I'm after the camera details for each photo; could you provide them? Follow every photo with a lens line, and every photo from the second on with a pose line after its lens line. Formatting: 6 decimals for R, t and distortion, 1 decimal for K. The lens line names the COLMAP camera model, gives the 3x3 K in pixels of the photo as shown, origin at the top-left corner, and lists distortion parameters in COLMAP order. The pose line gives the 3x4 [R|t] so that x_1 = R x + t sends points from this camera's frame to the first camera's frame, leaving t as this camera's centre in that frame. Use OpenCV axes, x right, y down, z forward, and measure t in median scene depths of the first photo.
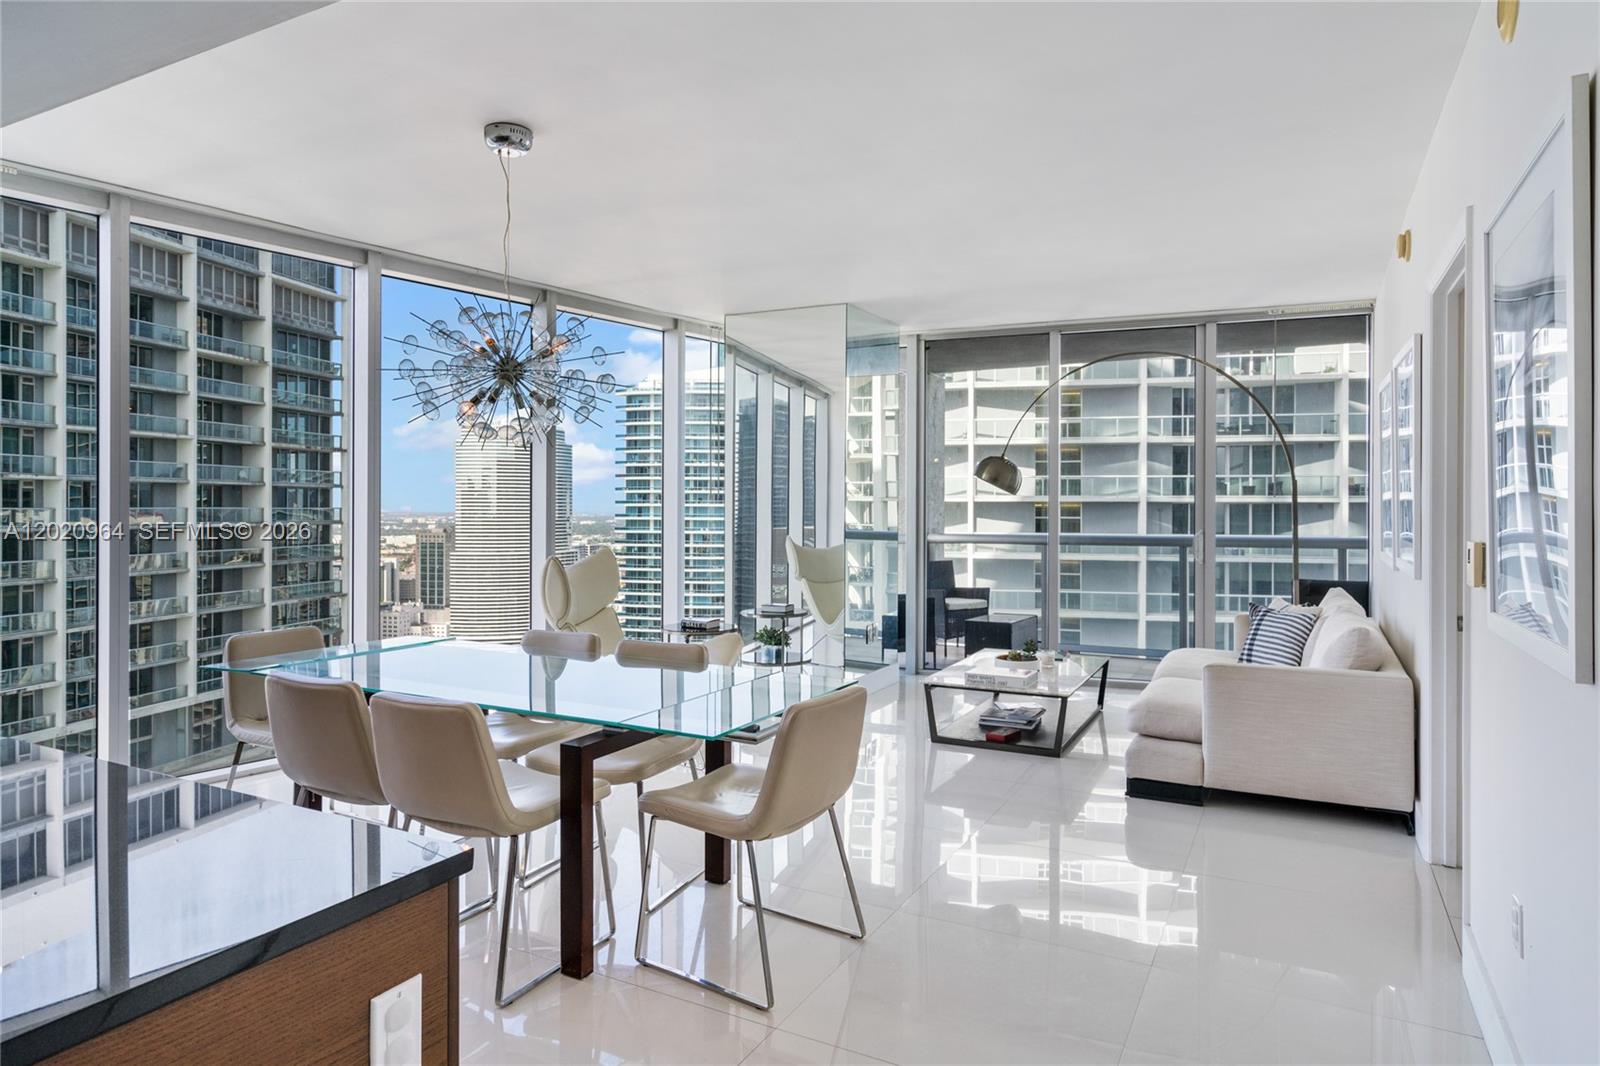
lens RADIAL K [[941.2, 0, 798.0], [0, 941.2, 509.0], [0, 0, 1]] dist [0.025030, -0.002336]
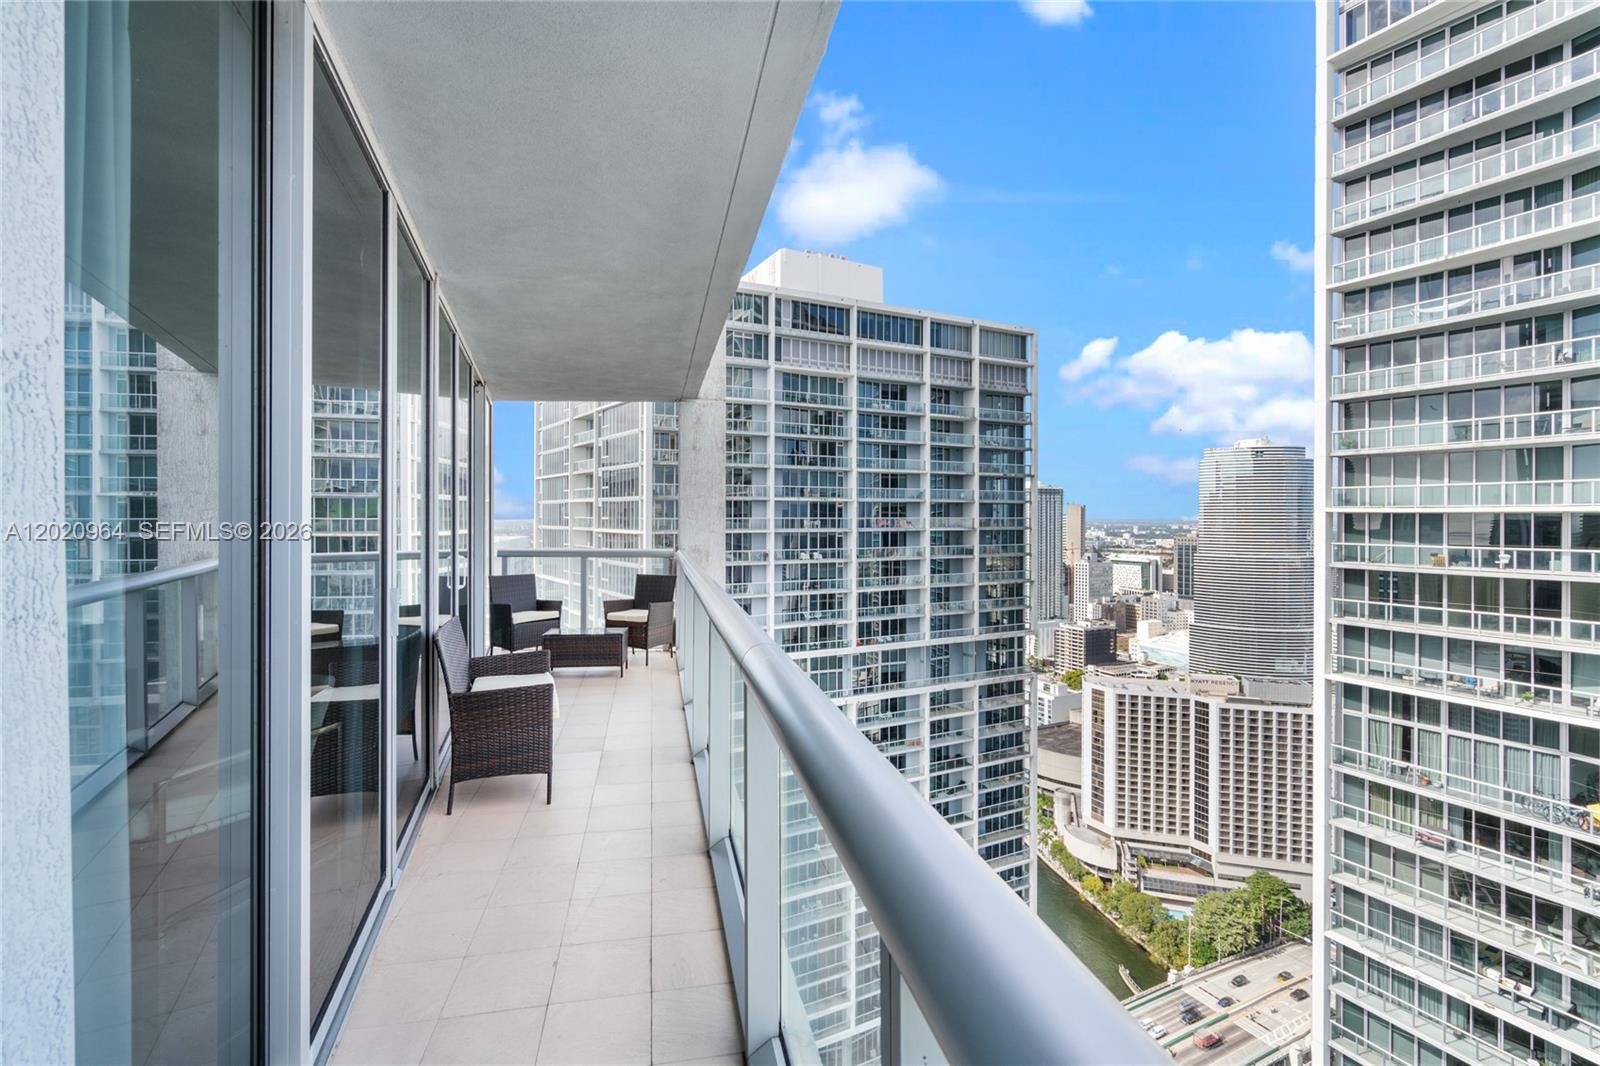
lens RADIAL K [[724.9, 0, 805.1], [0, 724.9, 518.6], [0, 0, 1]] dist [-0.004302, 0.001975]
pose [[0.645291, 0.002146, -0.763934, 0.121576], [-0.001476, 0.999998, 0.001562, -0.001436], [0.763935, 0.000120, 0.645293, 0.083862]]
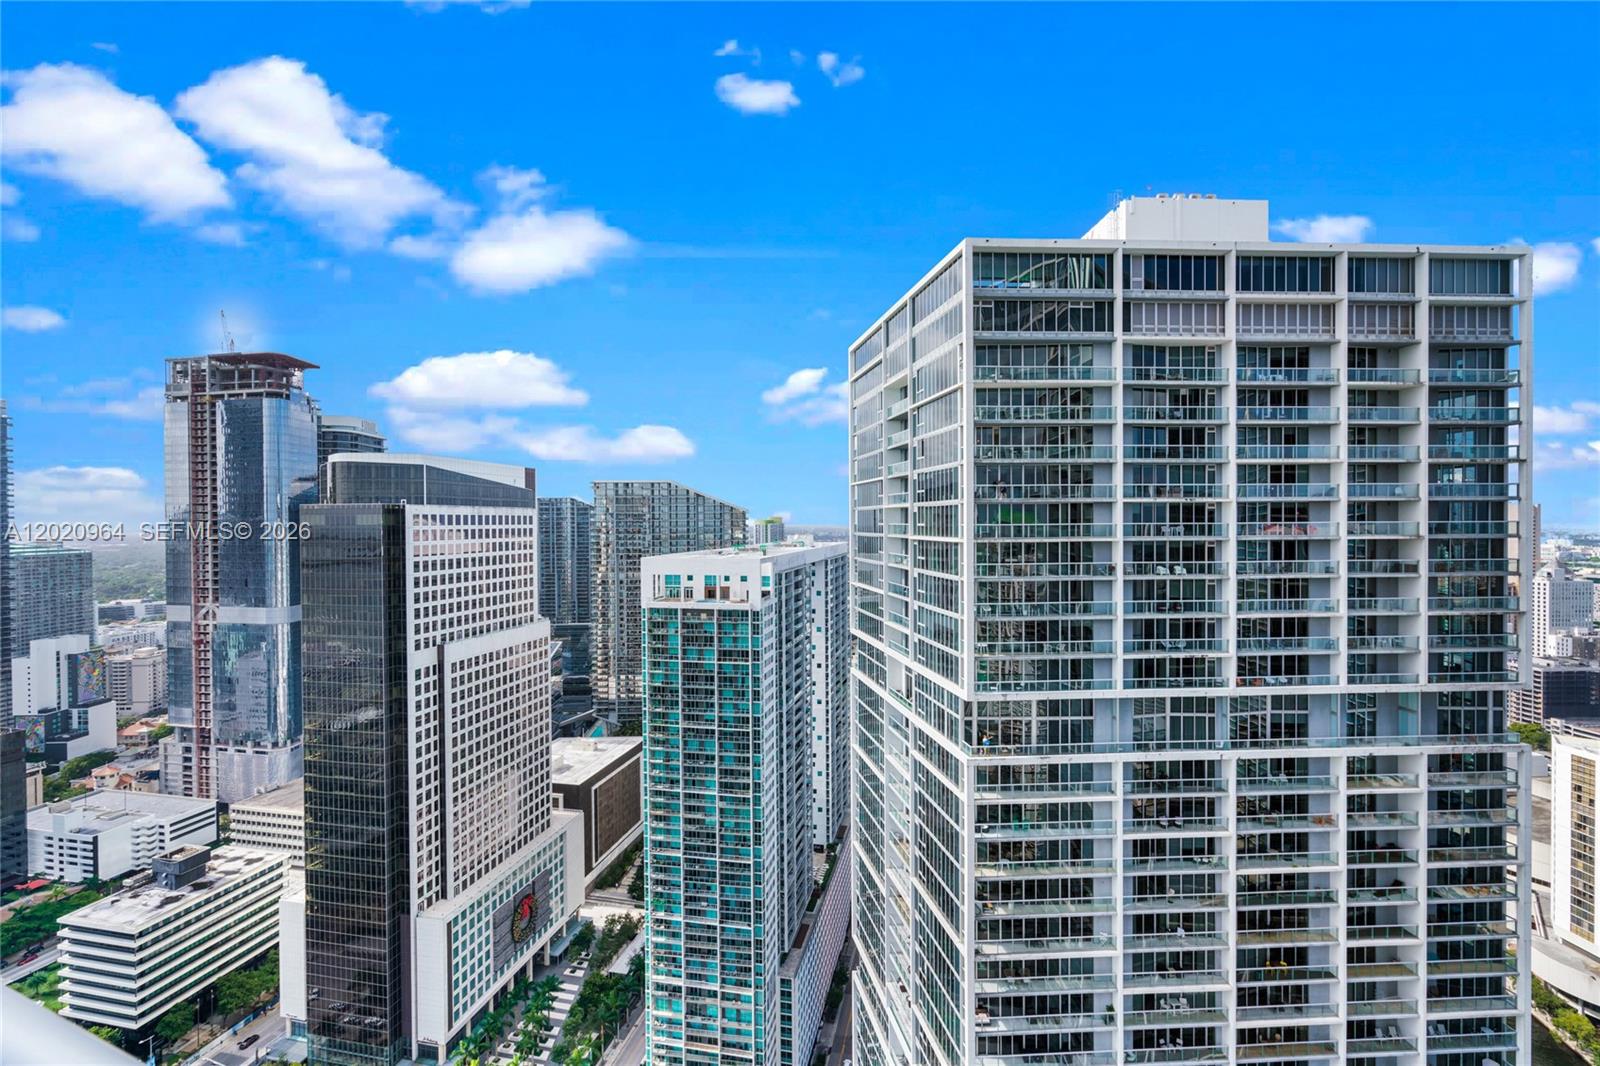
lens RADIAL K [[713.3, 0, 804.7], [0, 713.3, 529.9], [0, 0, 1]] dist [-0.006287, 0.002005]
pose [[0.268640, 0.006122, -0.963221, 0.013901], [0.004450, 0.999961, 0.007596, -0.001090], [0.963230, -0.006327, 0.268602, 0.132203]]
